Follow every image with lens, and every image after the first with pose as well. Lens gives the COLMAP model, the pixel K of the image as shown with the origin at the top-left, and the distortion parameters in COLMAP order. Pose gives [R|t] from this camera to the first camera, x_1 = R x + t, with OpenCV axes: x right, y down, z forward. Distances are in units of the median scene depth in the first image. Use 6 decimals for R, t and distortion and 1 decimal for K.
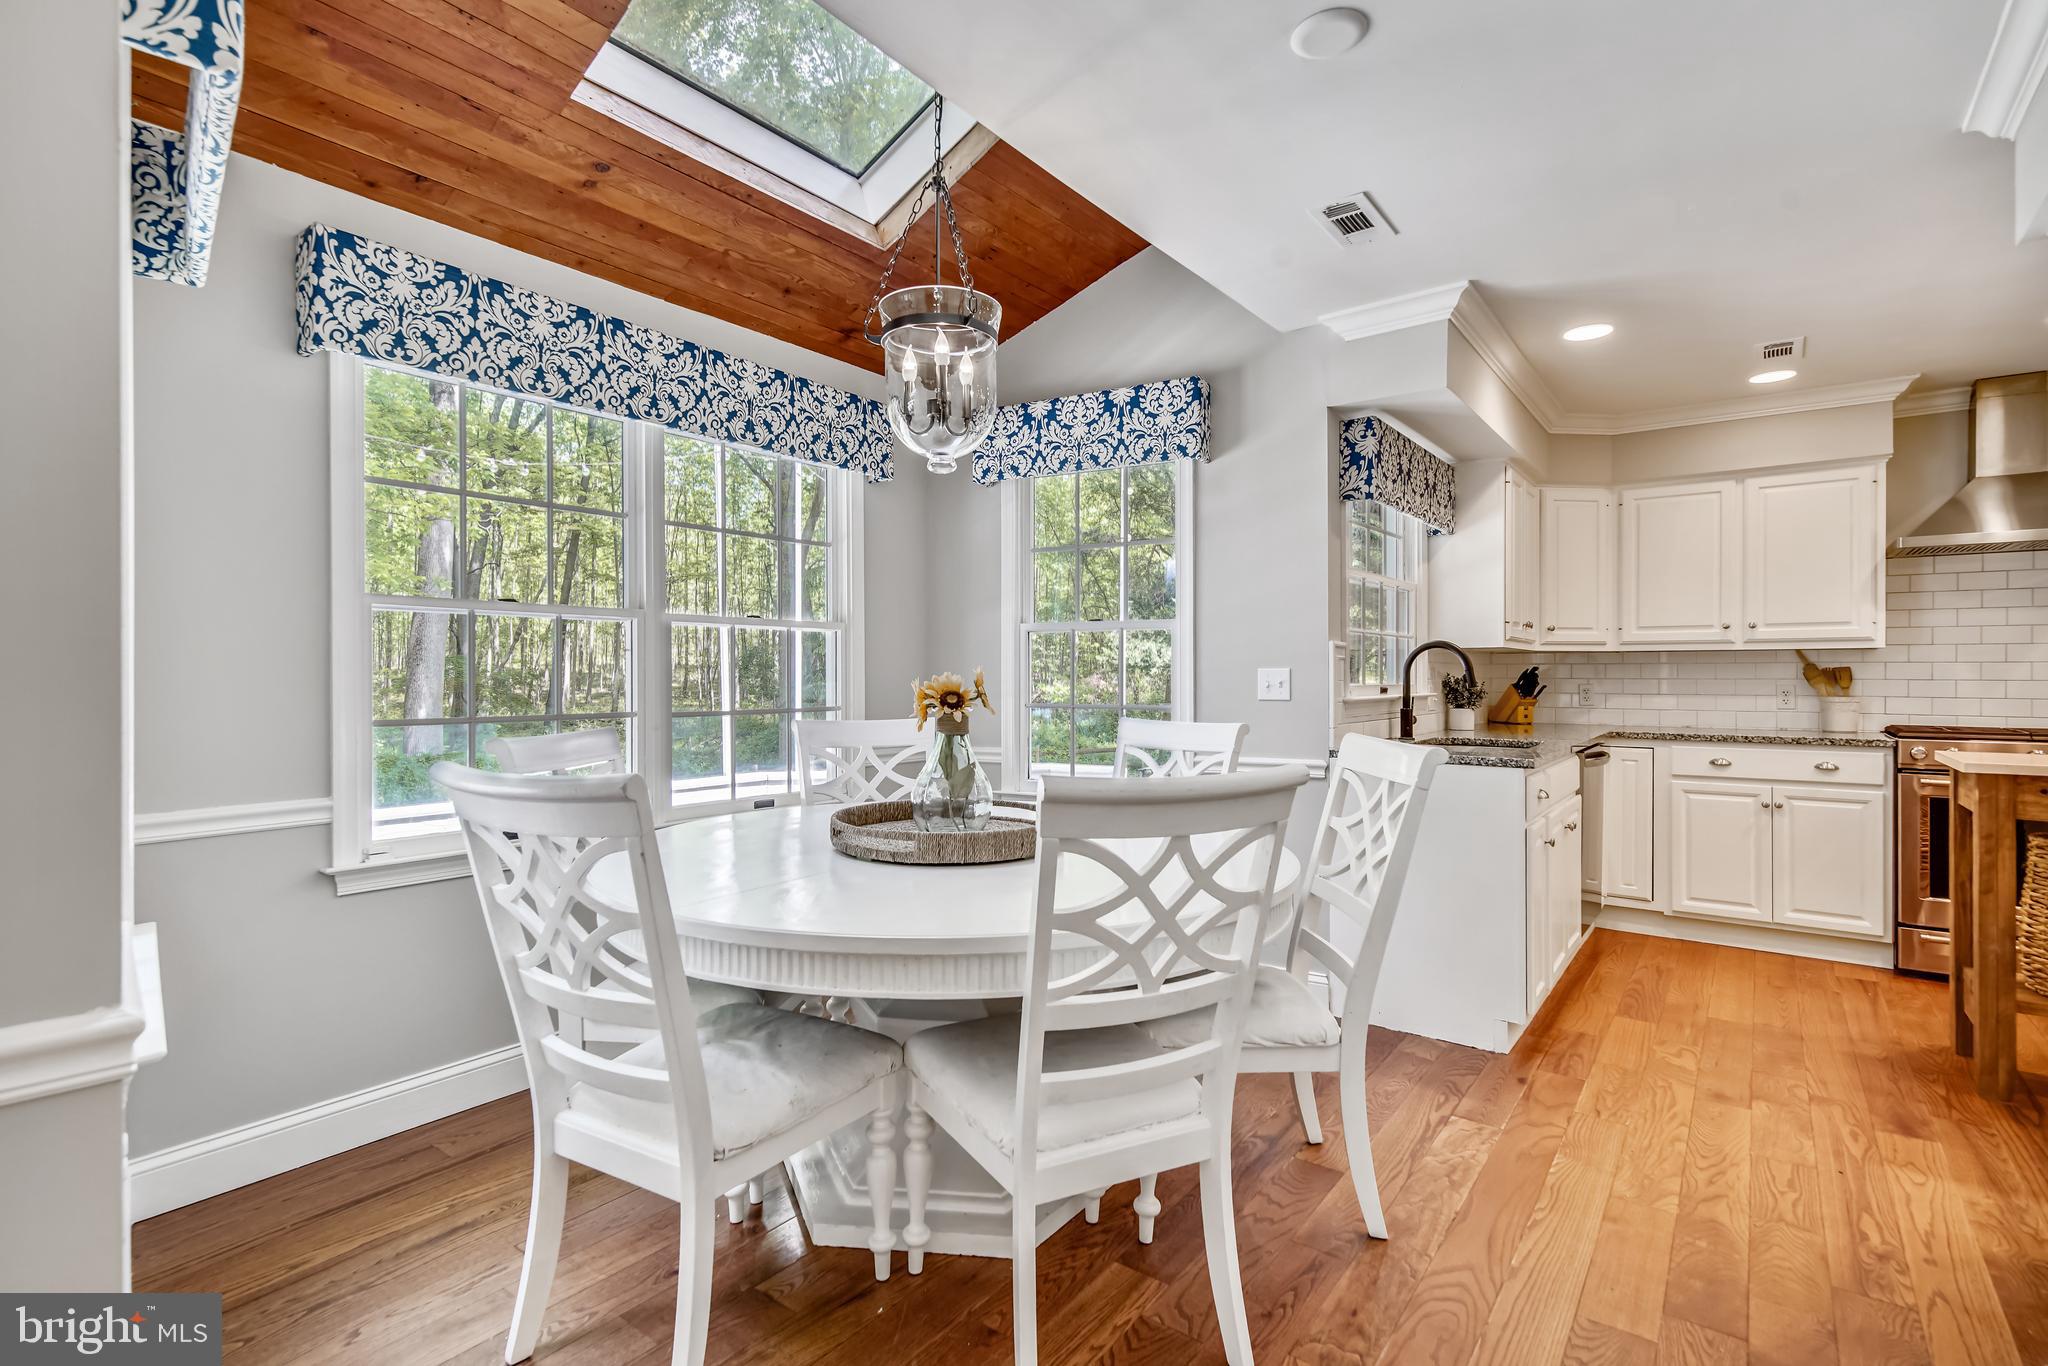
lens RADIAL K [[955.8, 0, 1026.5], [0, 955.8, 676.7], [0, 0, 1]] dist [0.022248, -0.012230]
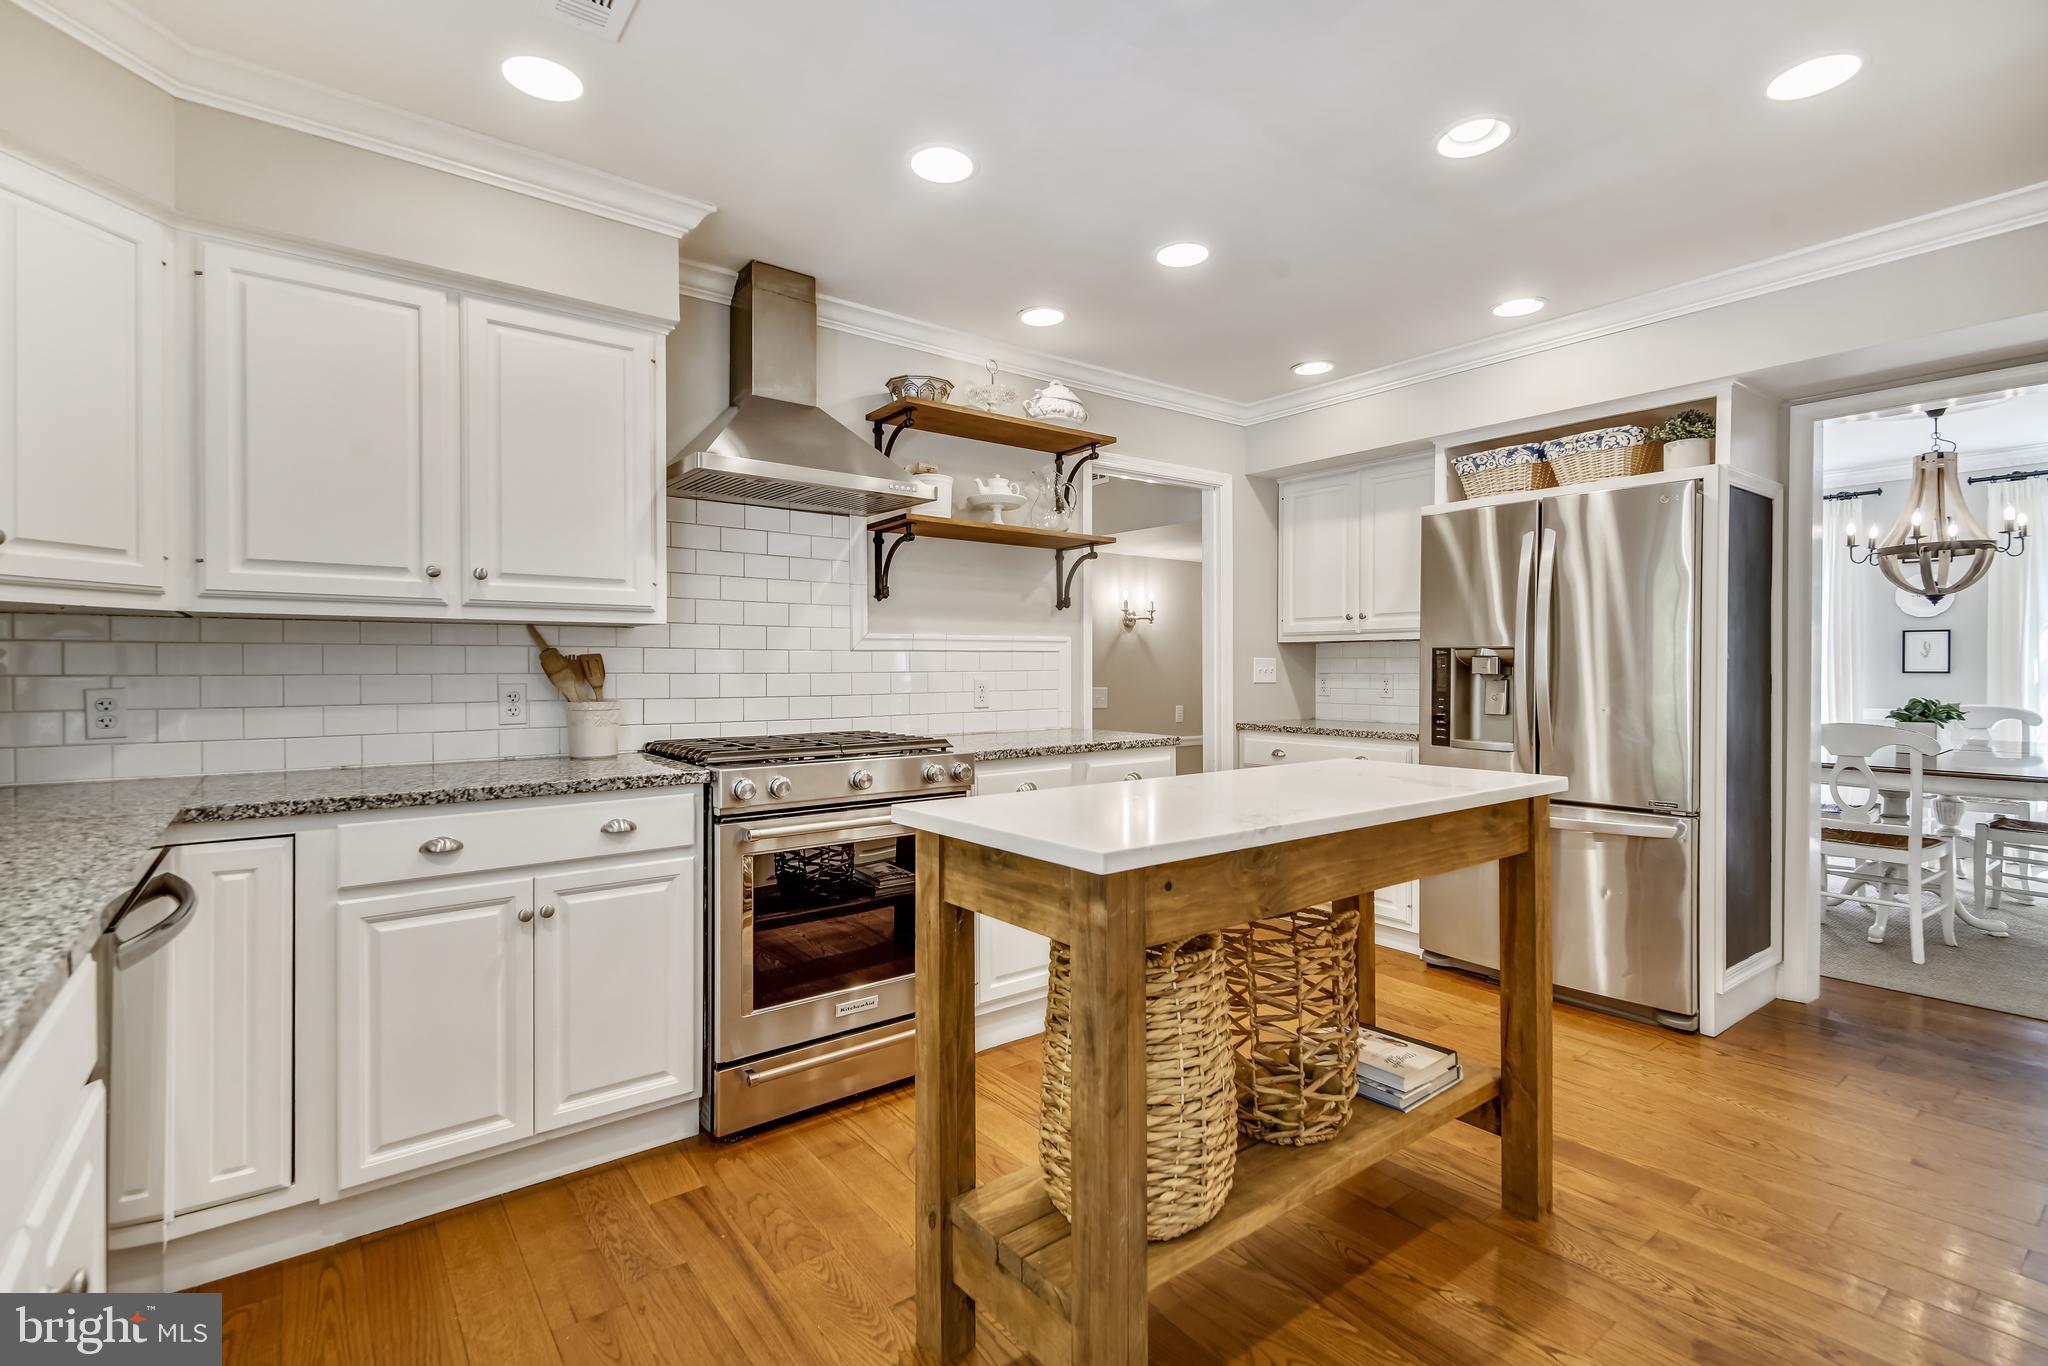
lens RADIAL K [[952.3, 0, 1026.9], [0, 952.3, 669.7], [0, 0, 1]] dist [0.023779, -0.012146]
pose [[0.263413, -0.004675, 0.964672, 0.327799], [0.003177, 0.999987, 0.003978, -0.001280], [-0.964678, 0.002017, 0.263424, 0.581967]]
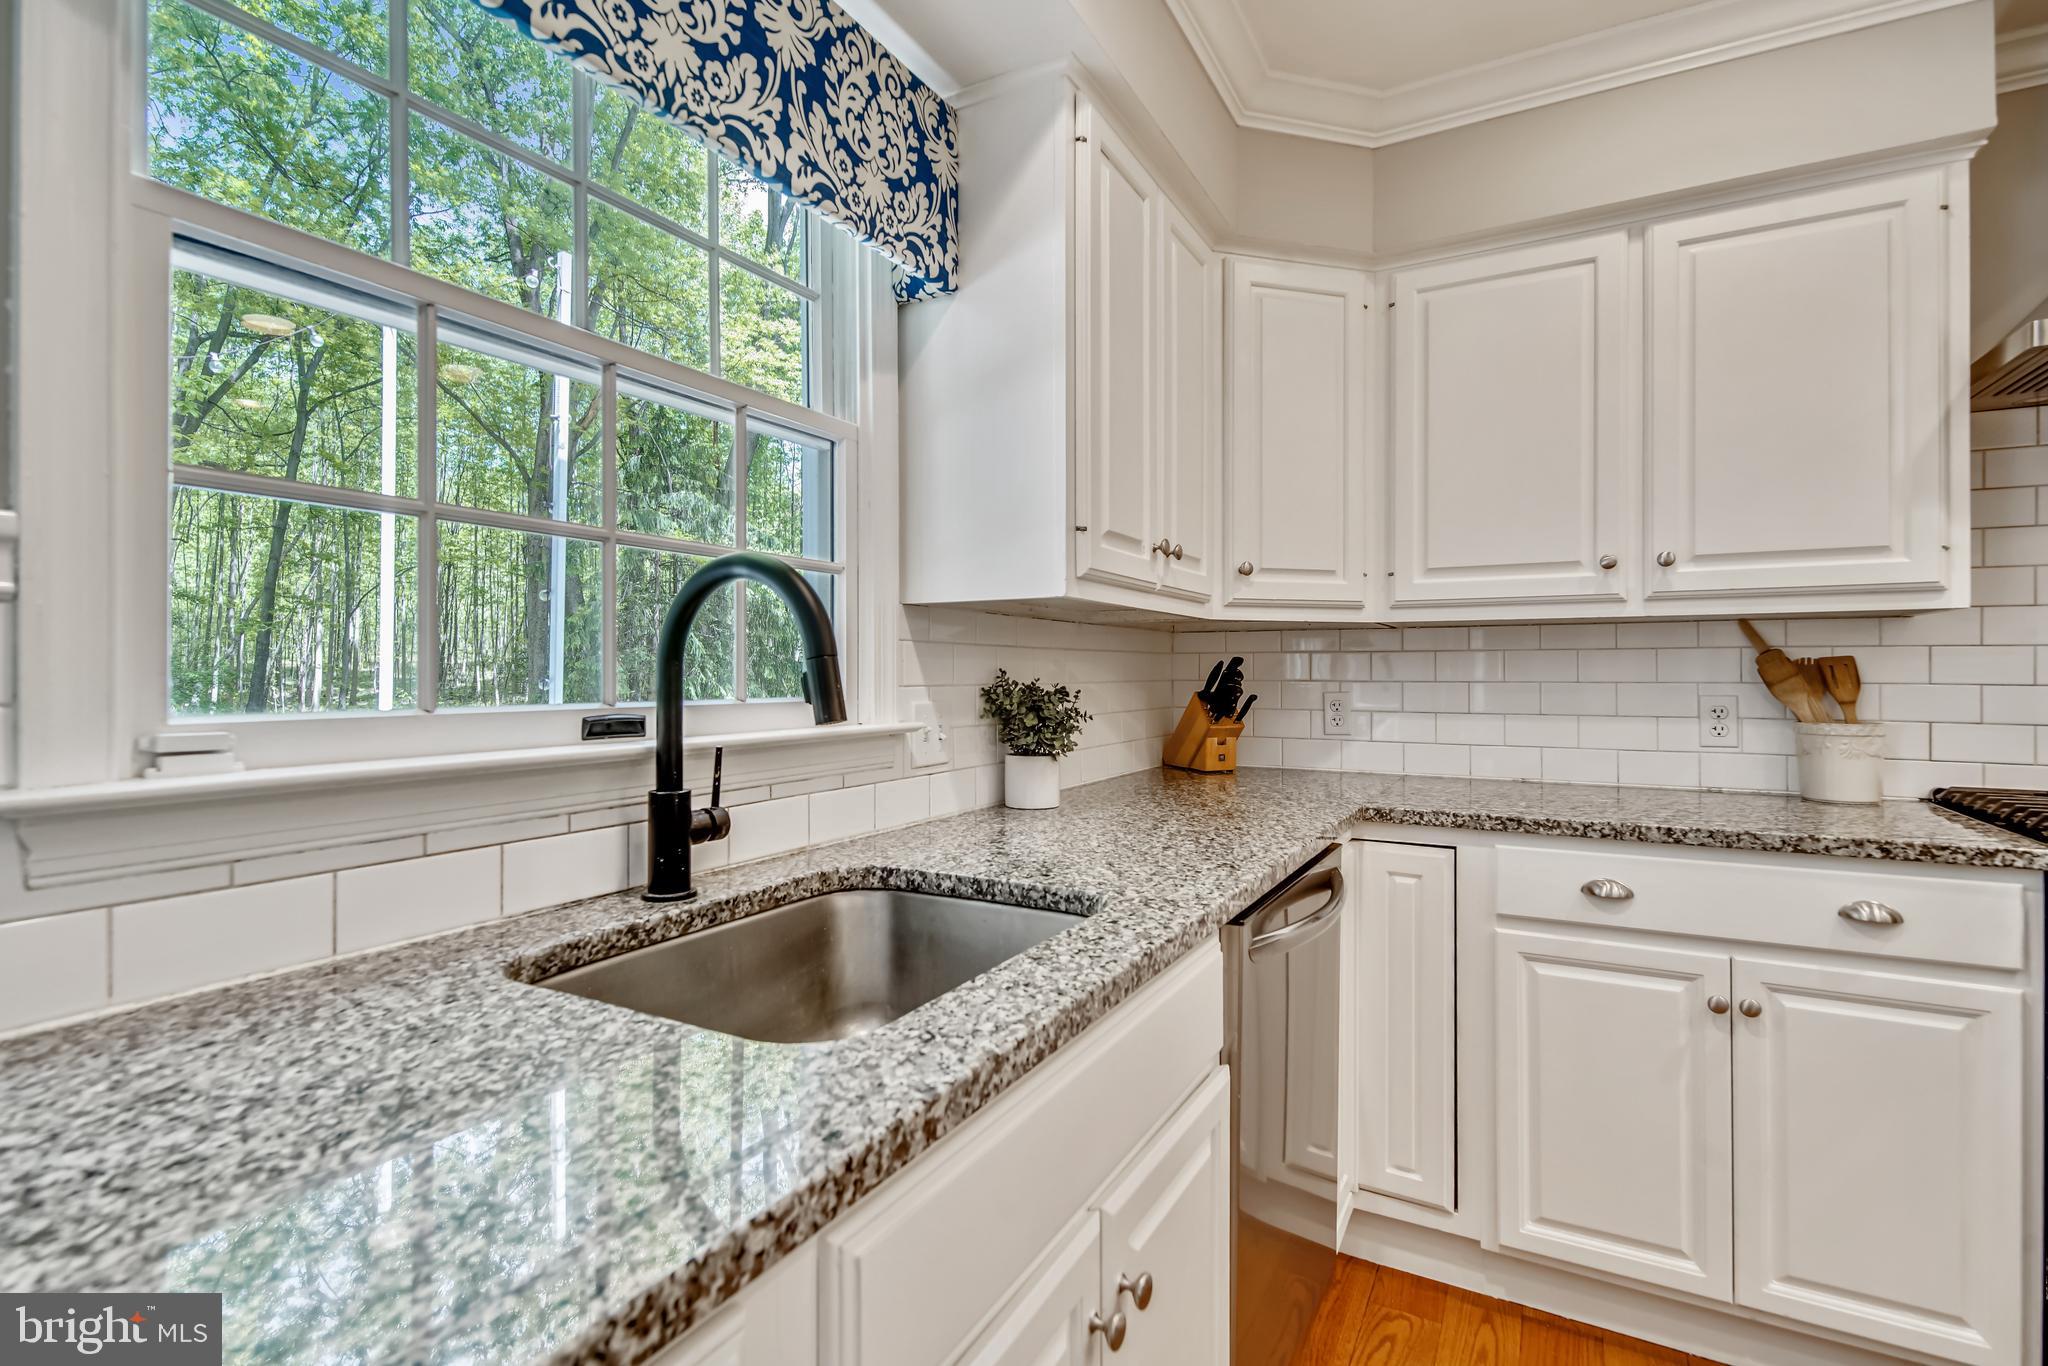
lens RADIAL K [[952.3, 0, 1026.9], [0, 952.3, 669.7], [0, 0, 1]] dist [0.023779, -0.012146]
pose [[0.989430, 0.000117, 0.145011, 0.417357], [0.000746, 0.999982, -0.005899, -0.001388], [-0.145009, 0.005945, 0.989413, 0.631245]]
